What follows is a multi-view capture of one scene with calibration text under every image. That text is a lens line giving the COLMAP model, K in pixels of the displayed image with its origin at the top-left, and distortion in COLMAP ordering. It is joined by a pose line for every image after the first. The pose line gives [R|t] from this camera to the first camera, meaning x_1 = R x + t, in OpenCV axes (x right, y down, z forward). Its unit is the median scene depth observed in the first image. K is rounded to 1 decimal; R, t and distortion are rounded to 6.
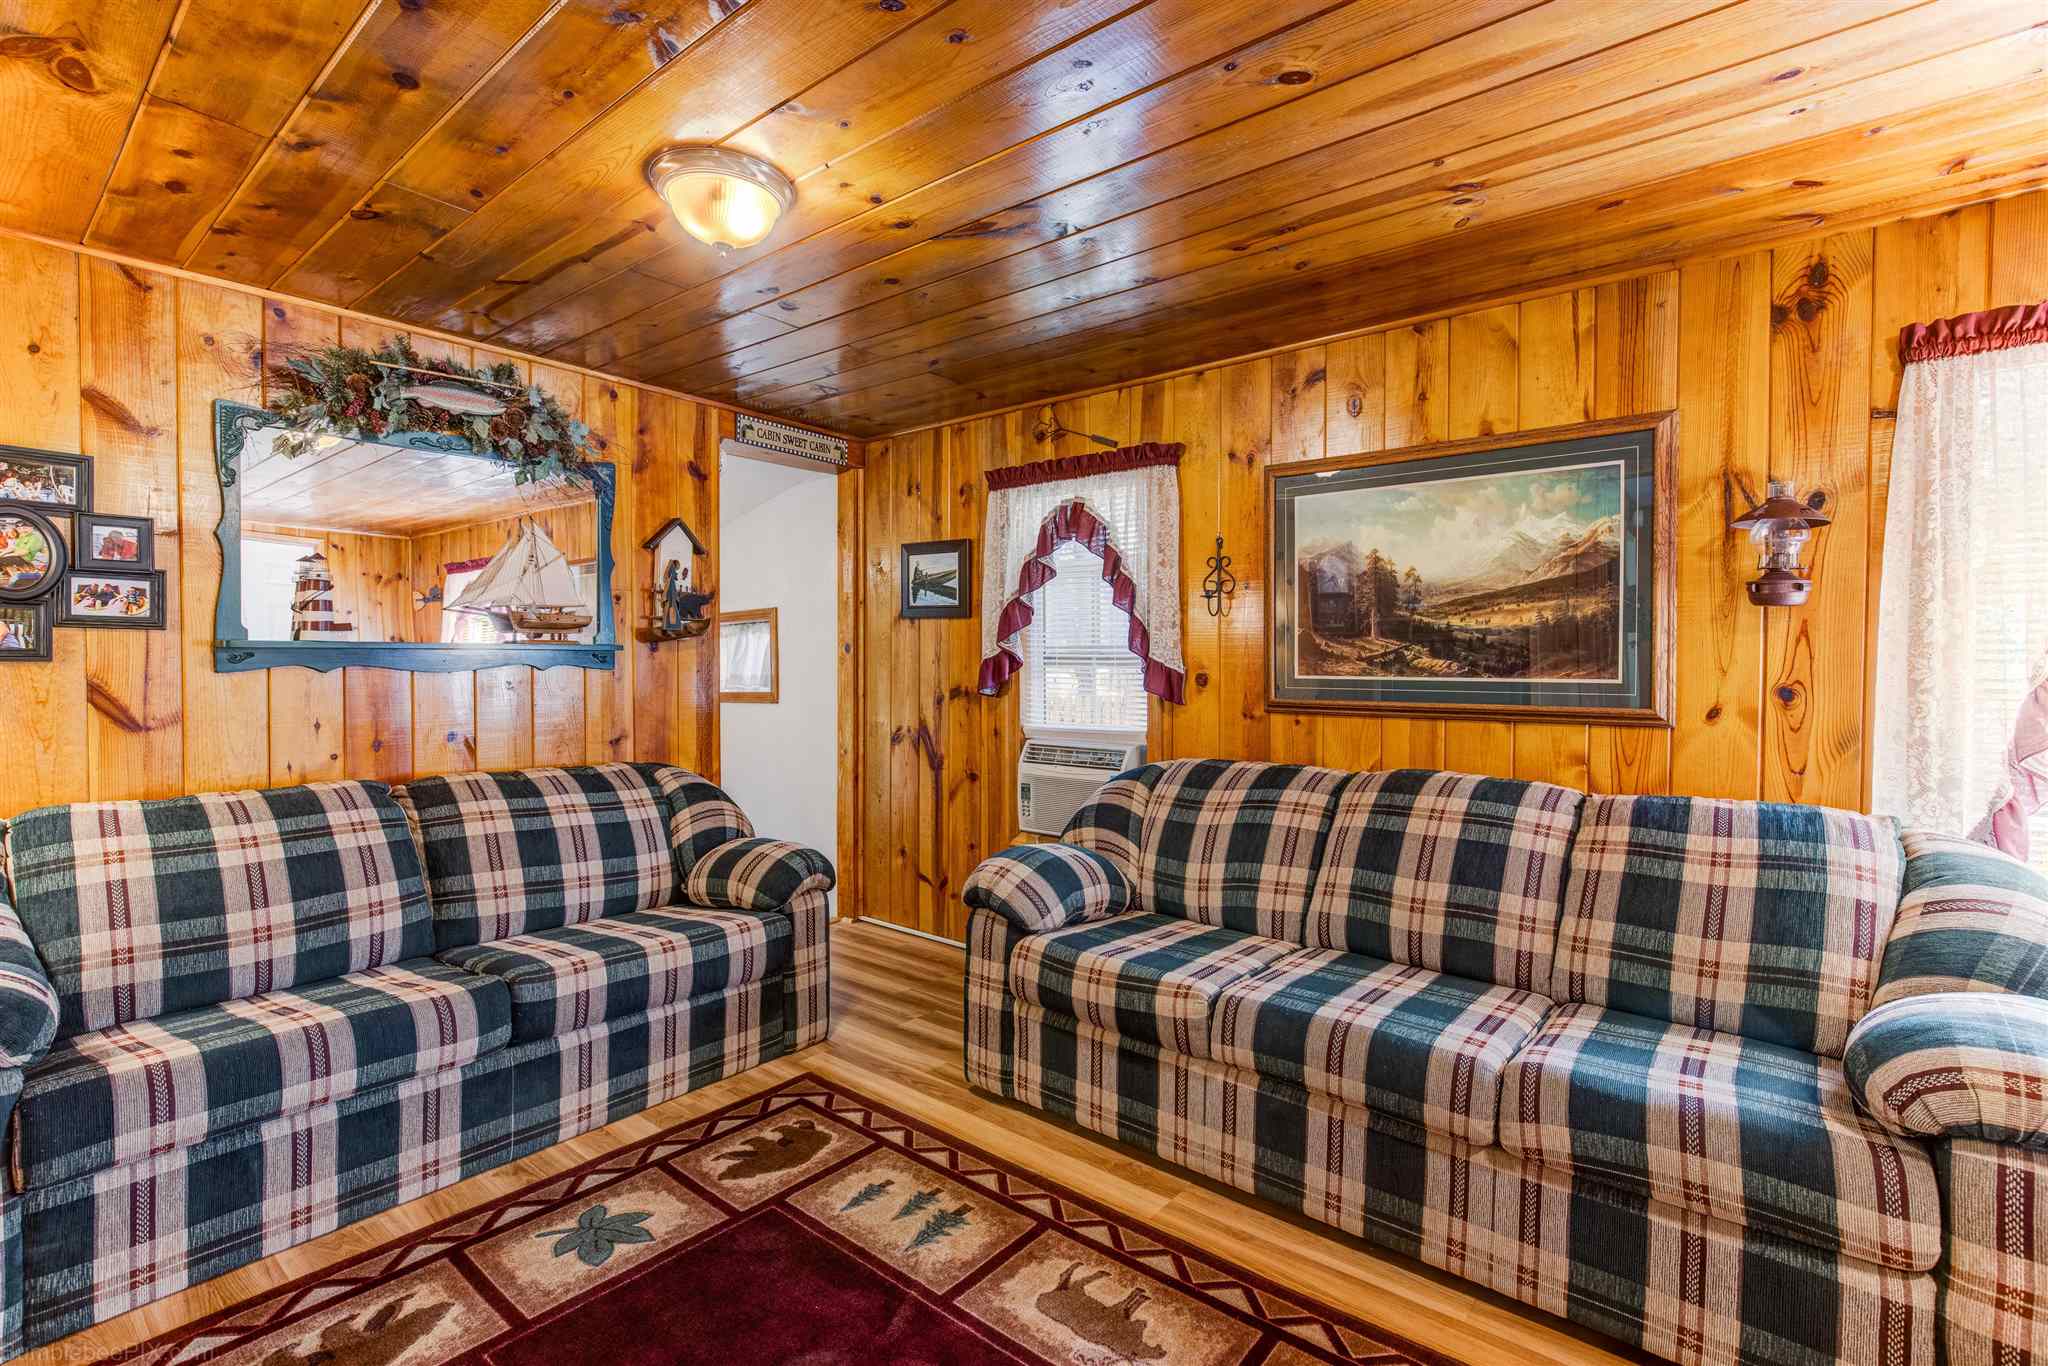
lens RADIAL K [[940.9, 0, 1005.4], [0, 940.9, 671.9], [0, 0, 1]] dist [-0.012208, 0.004349]
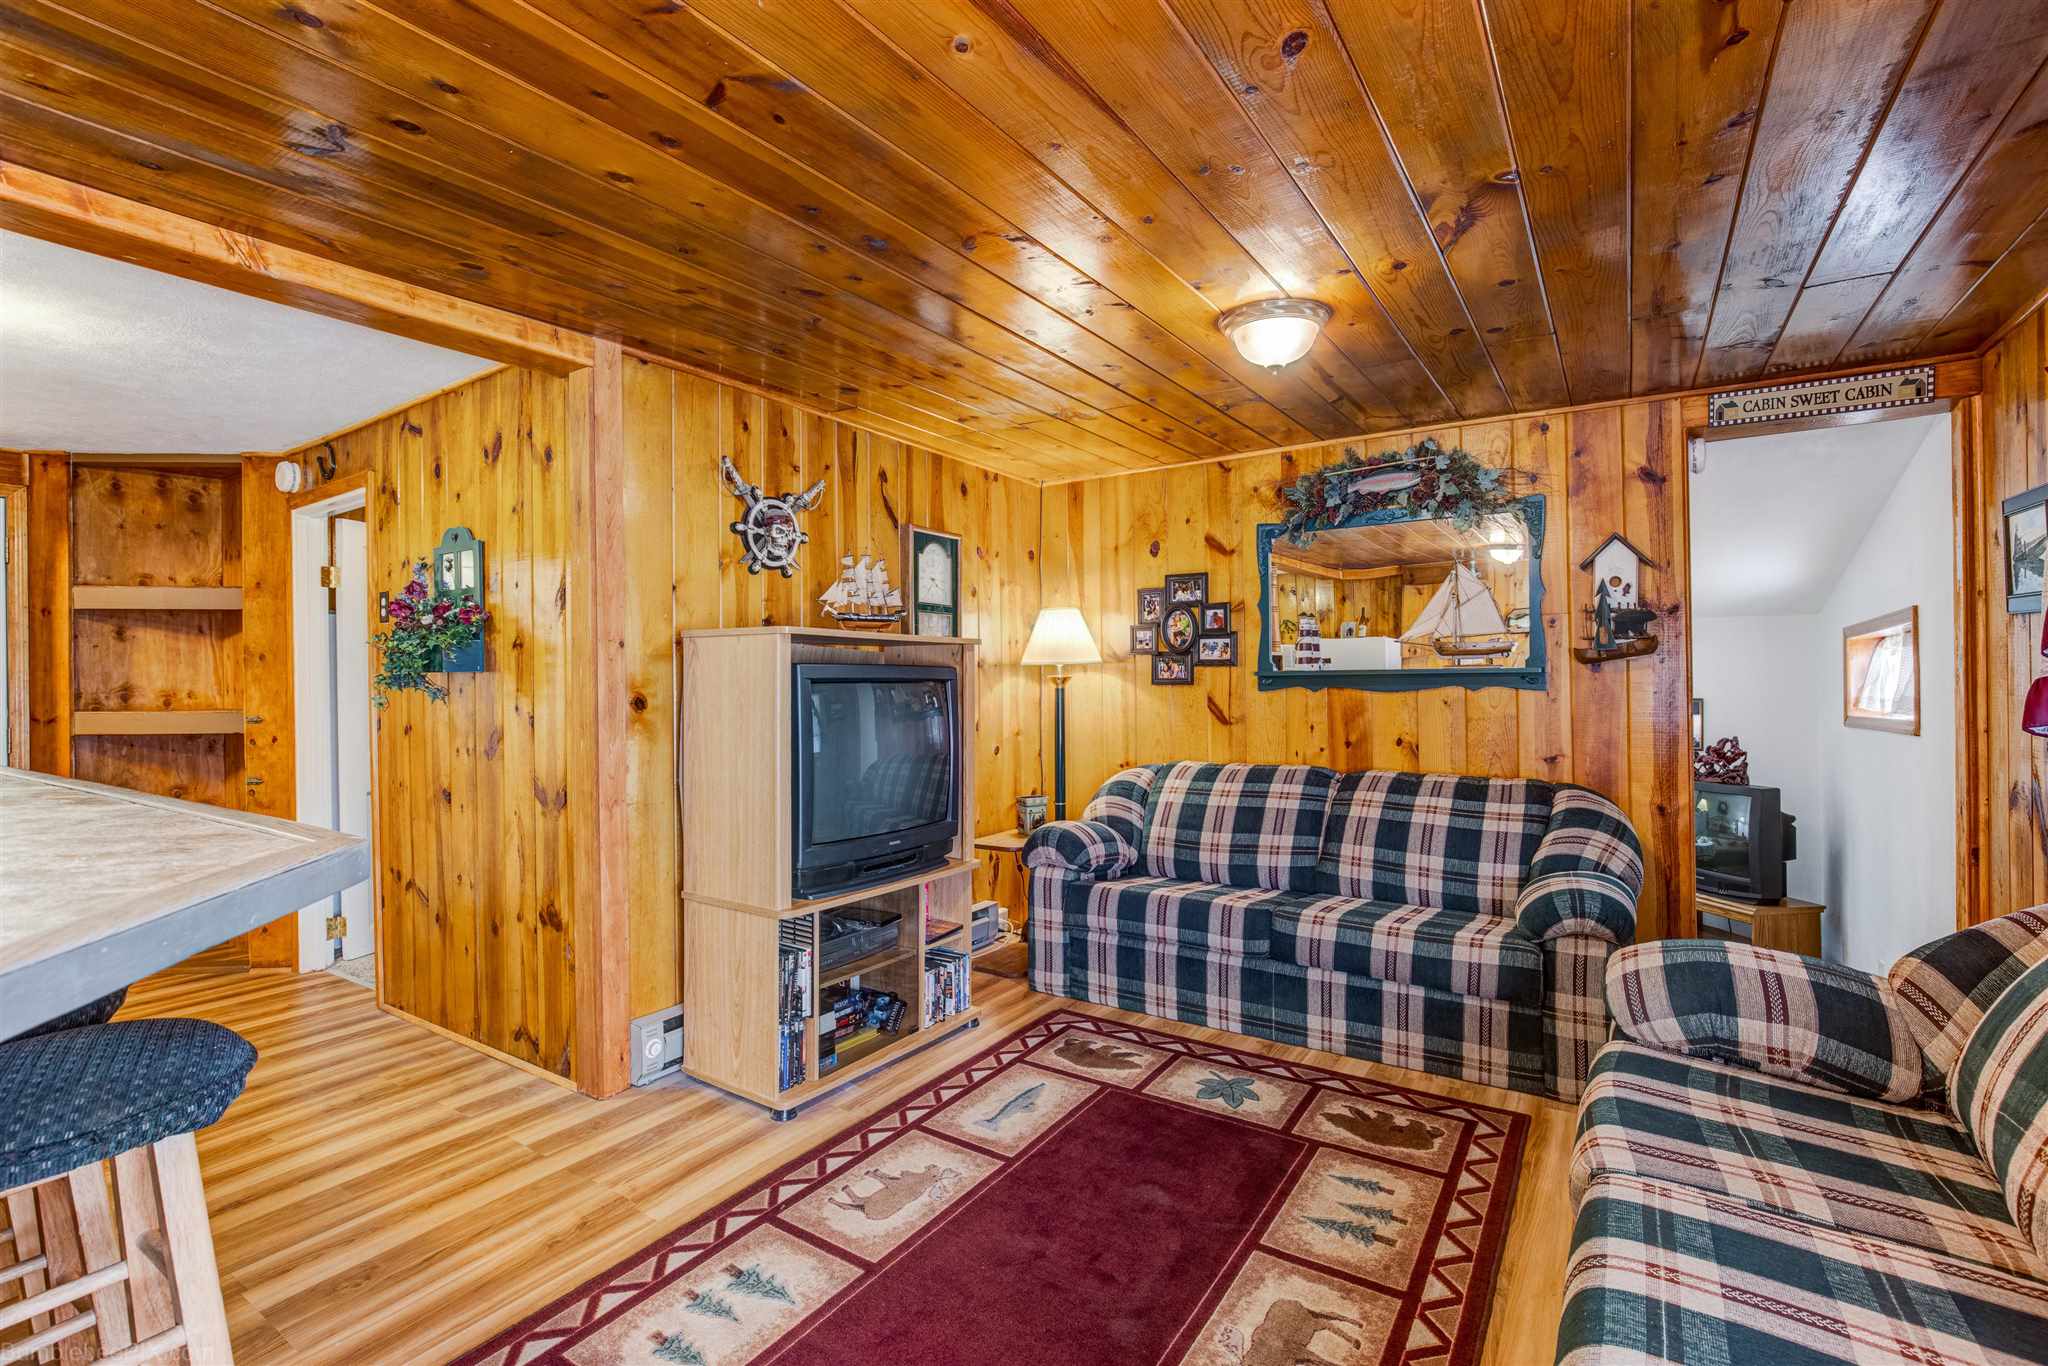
lens RADIAL K [[925.6, 0, 1019.8], [0, 925.6, 672.9], [0, 0, 1]] dist [-0.014161, 0.004800]
pose [[0.107695, -0.008674, -0.994146, 0.786278], [0.000165, 0.999962, -0.008707, -0.019214], [0.994184, 0.000774, 0.107692, 0.447184]]
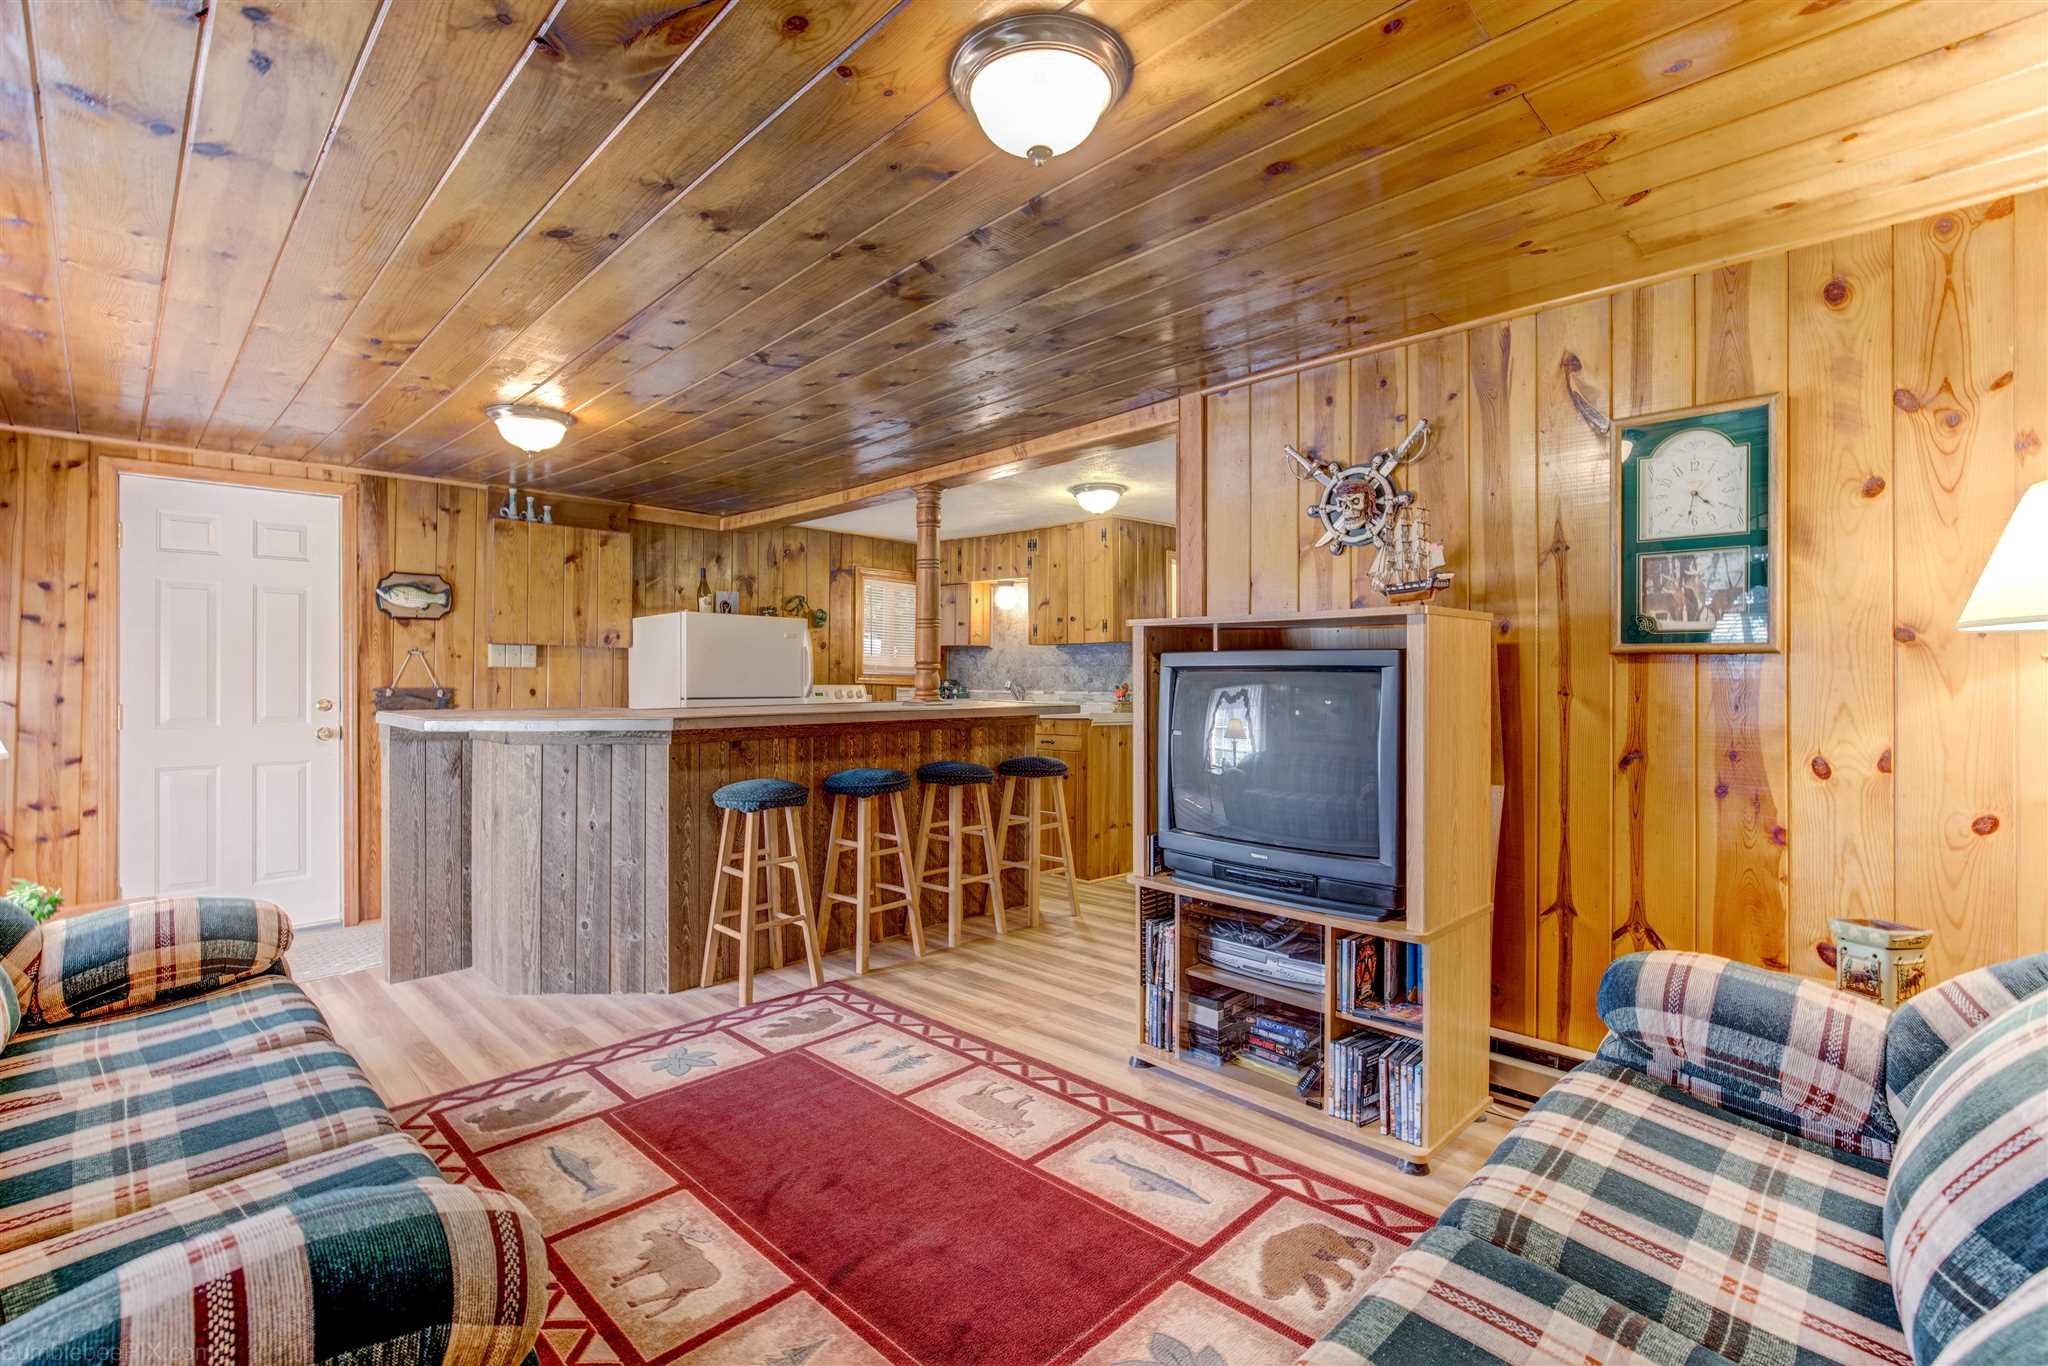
lens RADIAL K [[940.9, 0, 1029.9], [0, 940.9, 670.3], [0, 0, 1]] dist [-0.012208, 0.004349]
pose [[-0.995868, -0.001530, 0.090794, -0.311601], [-0.001758, 0.999996, -0.002424, -0.014091], [-0.090790, -0.002573, -0.995867, 1.533665]]
